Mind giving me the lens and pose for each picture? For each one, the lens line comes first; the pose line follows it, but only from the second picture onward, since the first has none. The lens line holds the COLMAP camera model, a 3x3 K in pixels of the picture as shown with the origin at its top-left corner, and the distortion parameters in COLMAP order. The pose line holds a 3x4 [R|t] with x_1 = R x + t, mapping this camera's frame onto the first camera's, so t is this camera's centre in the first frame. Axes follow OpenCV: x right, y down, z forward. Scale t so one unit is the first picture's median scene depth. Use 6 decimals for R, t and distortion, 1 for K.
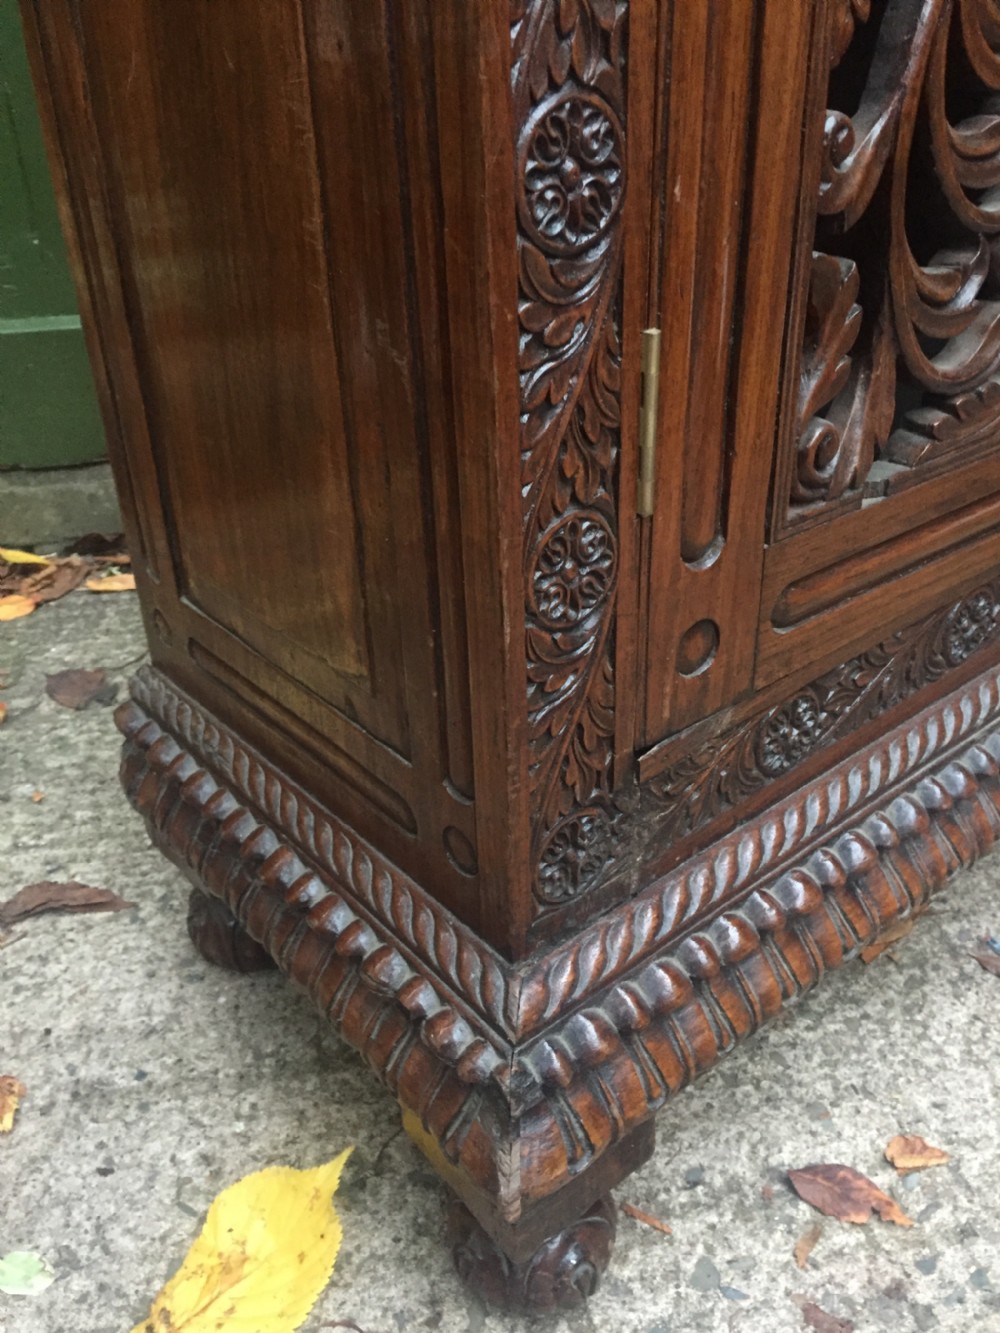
lens RADIAL K [[1151.0, 0, 497.3], [0, 1151.0, 670.3], [0, 0, 1]] dist [0.082332, -0.123849]
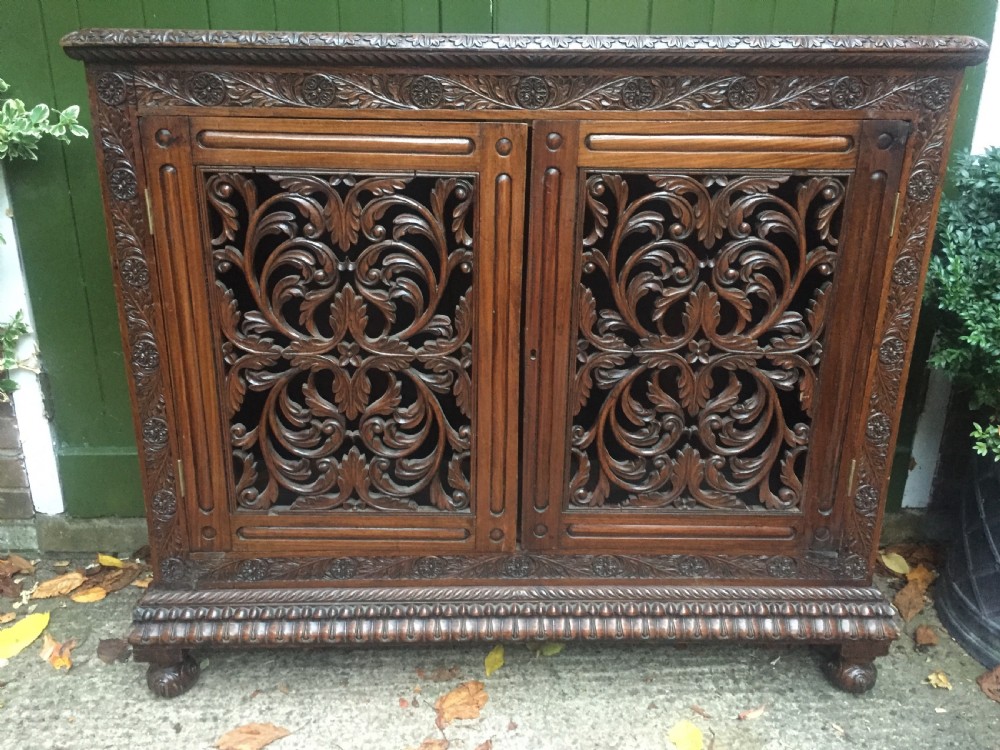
lens RADIAL K [[859.7, 0, 499.8], [0, 859.7, 371.2], [0, 0, 1]] dist [0.088169, -0.124823]
pose [[0.994272, 0.081976, -0.068575, 0.632151], [-0.092230, 0.982312, -0.162964, -0.473140], [0.054003, 0.168355, 0.984246, -0.901057]]
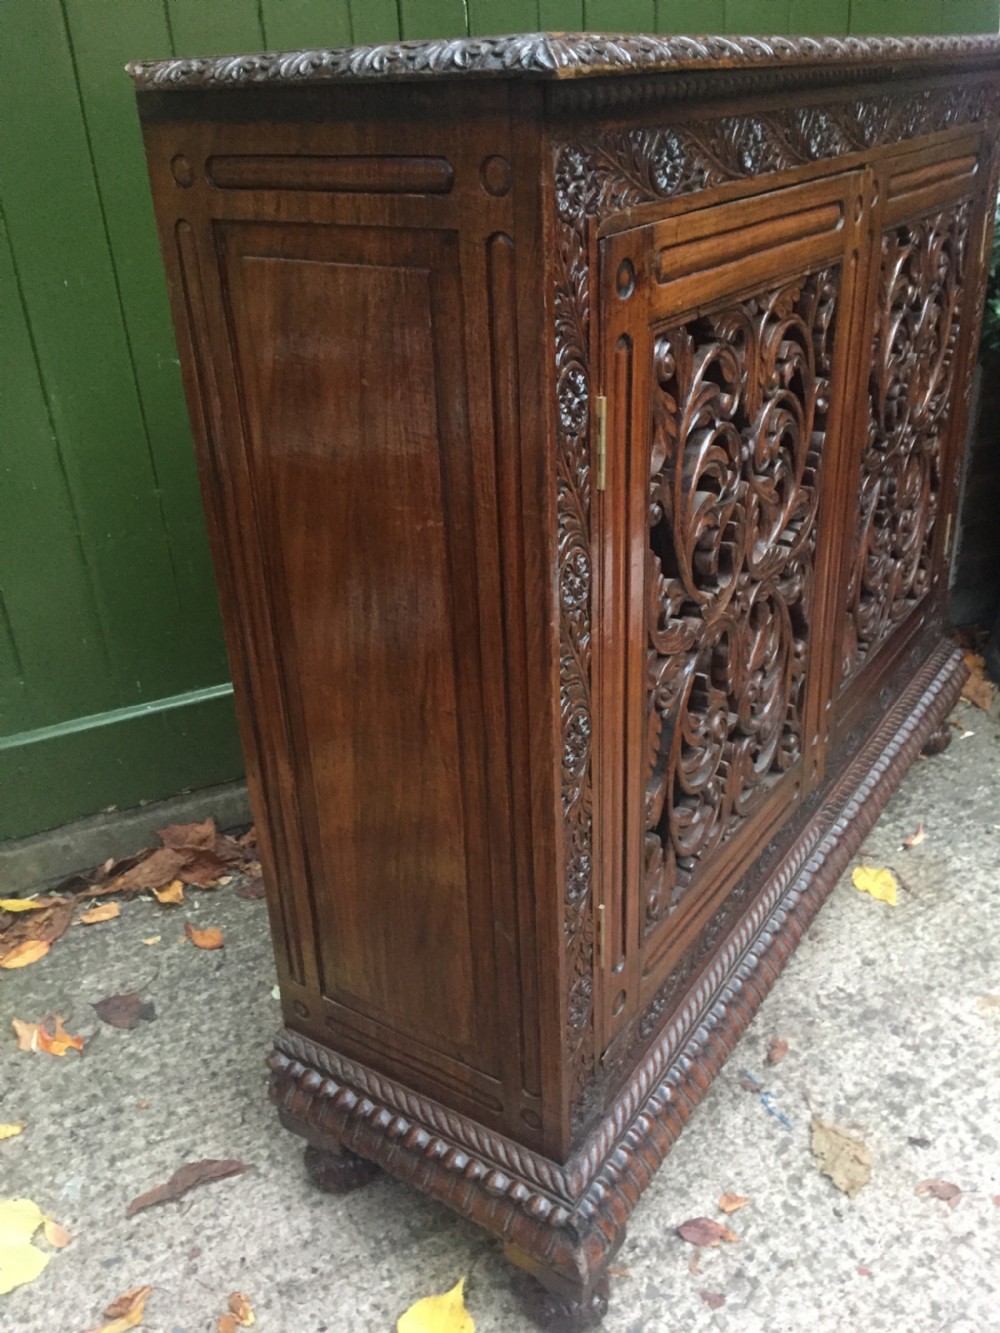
lens RADIAL K [[1151.0, 0, 497.3], [0, 1151.0, 670.3], [0, 0, 1]] dist [0.082332, -0.123849]
pose [[0.955655, -0.135840, 0.261286, -0.408238], [0.153809, 0.986860, -0.049500, -0.429585], [-0.251128, 0.087493, 0.963991, -0.864084]]
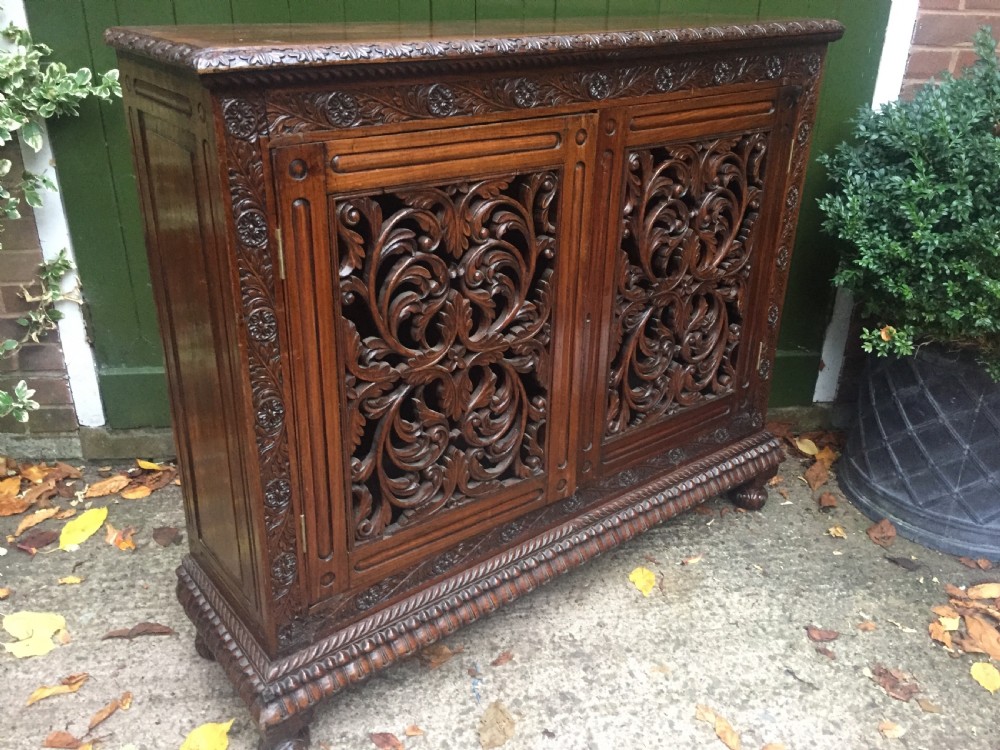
lens RADIAL K [[859.7, 0, 499.8], [0, 859.7, 371.2], [0, 0, 1]] dist [0.088169, -0.124823]
pose [[0.997942, 0.063715, 0.007255, 0.497761], [-0.062882, 0.994472, -0.084087, -0.366933], [-0.012572, 0.083458, 0.996432, -1.412200]]
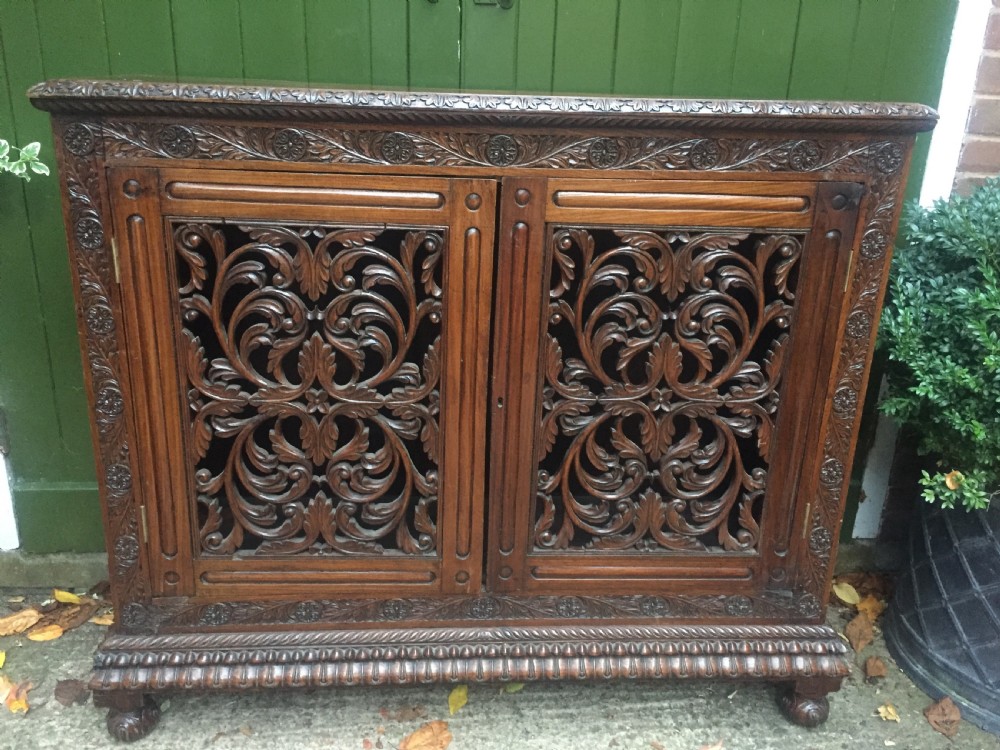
lens RADIAL K [[859.7, 0, 499.8], [0, 859.7, 371.2], [0, 0, 1]] dist [0.088169, -0.124823]
pose [[0.995945, 0.087882, -0.019218, 0.599026], [-0.089874, 0.981306, -0.170177, -0.575217], [0.003903, 0.171214, 0.985226, -0.950355]]
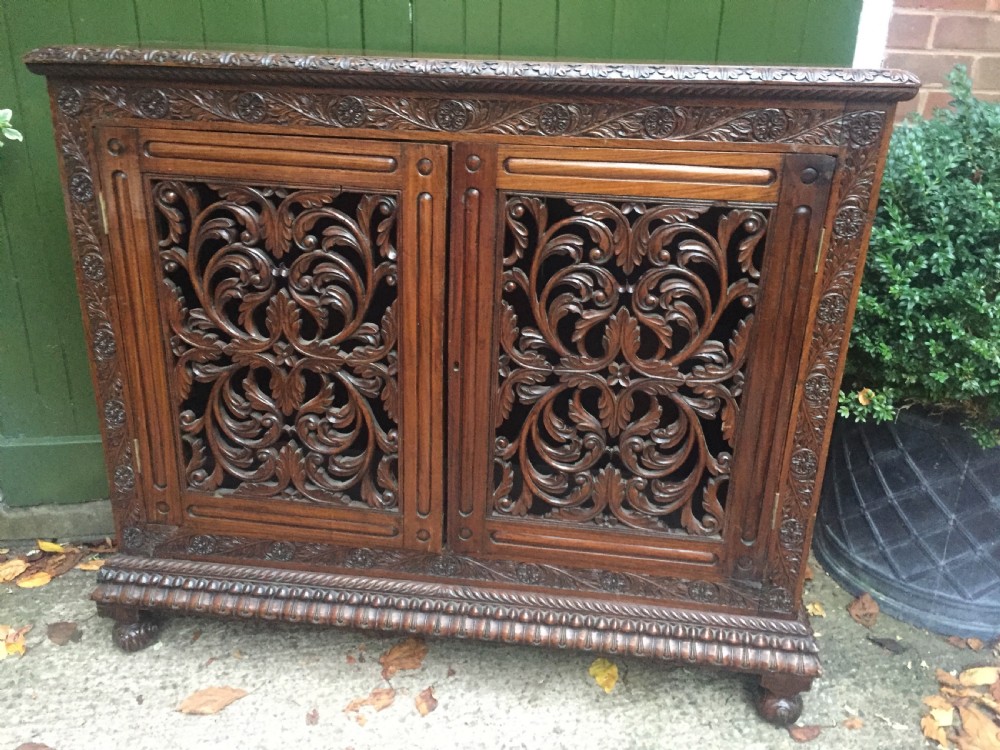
lens RADIAL K [[863.5, 0, 497.0], [0, 863.5, 375.2], [0, 0, 1]] dist [0.082332, -0.123849]
pose [[0.968367, 0.153688, -0.196585, 1.097546], [-0.177129, 0.978275, -0.107722, -0.625320], [0.175759, 0.139135, 0.974551, -0.935859]]
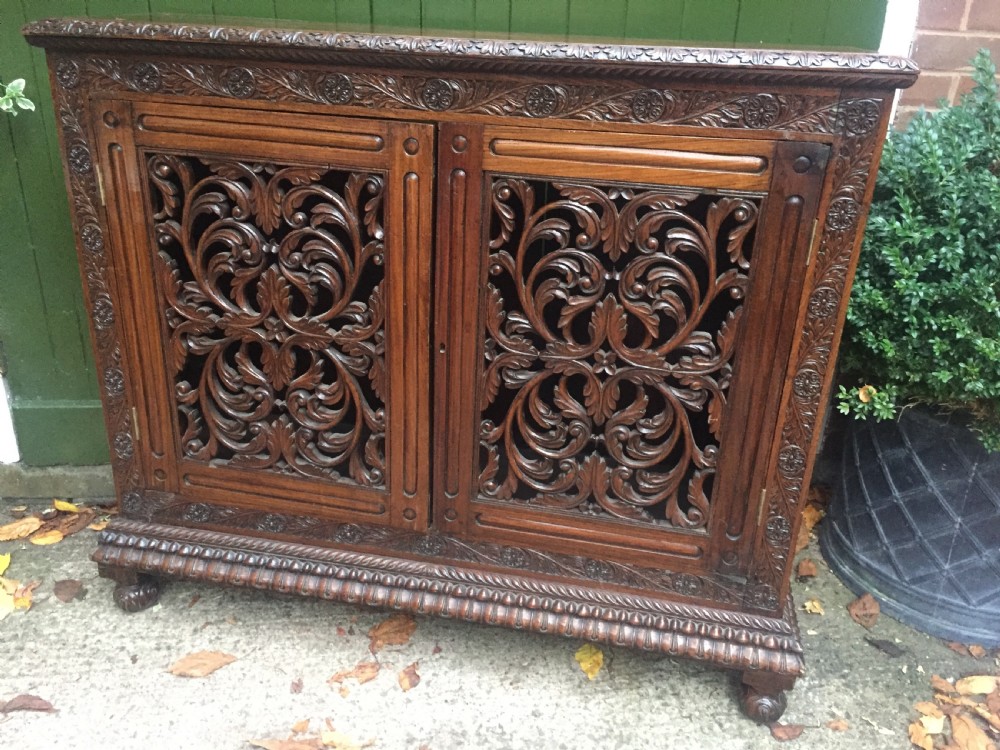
lens RADIAL K [[863.5, 0, 497.0], [0, 863.5, 375.2], [0, 0, 1]] dist [0.082332, -0.123849]
pose [[0.947910, 0.195459, -0.251521, 1.256317], [-0.218205, 0.973690, -0.065686, -0.684806], [0.232065, 0.117148, 0.965620, -0.890877]]
